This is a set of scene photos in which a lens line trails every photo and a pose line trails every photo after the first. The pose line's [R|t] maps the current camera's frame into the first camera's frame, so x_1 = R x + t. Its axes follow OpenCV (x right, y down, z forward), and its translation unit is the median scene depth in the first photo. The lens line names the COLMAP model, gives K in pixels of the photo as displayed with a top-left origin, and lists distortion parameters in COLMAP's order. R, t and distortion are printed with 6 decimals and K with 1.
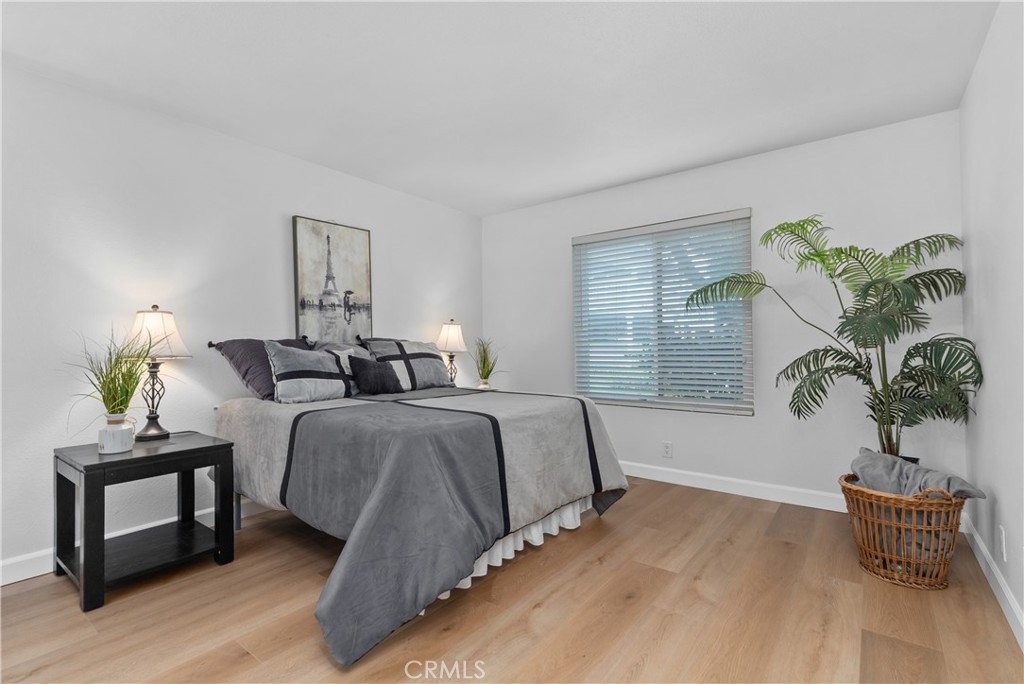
lens RADIAL K [[471.3, 0, 517.0], [0, 471.3, 341.2], [0, 0, 1]] dist [0.013206, -0.000245]
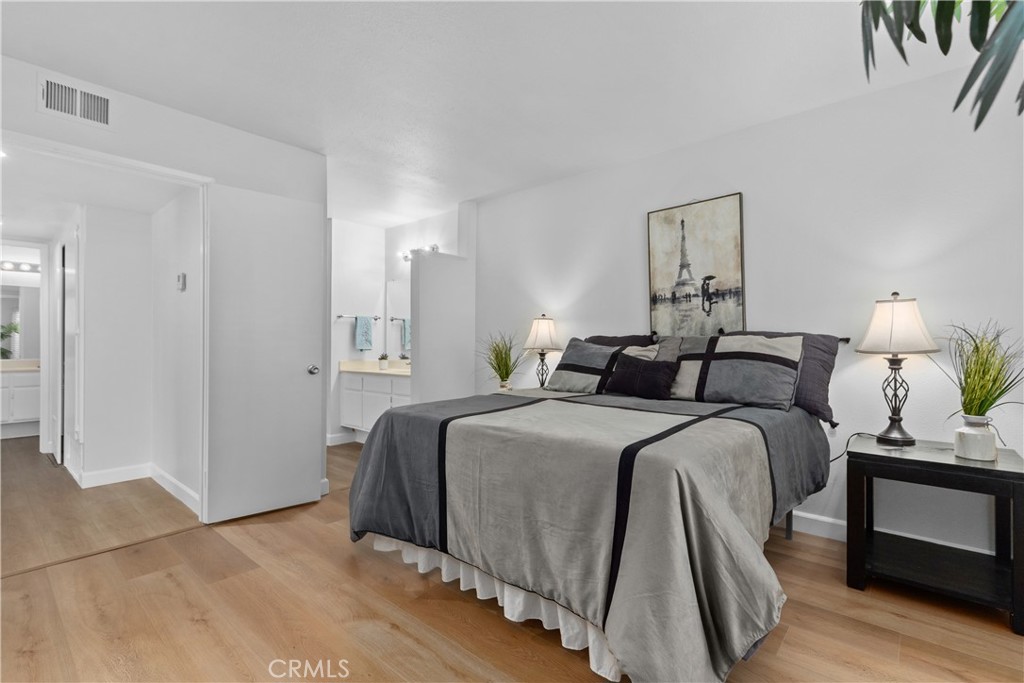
lens RADIAL K [[471.3, 0, 516.2], [0, 471.3, 345.4], [0, 0, 1]] dist [0.013206, -0.000245]
pose [[-0.081253, 0.007687, -0.996664, 0.526999], [0.005109, 0.999960, 0.007296, 0.009185], [0.996680, -0.004499, -0.081289, 0.745949]]
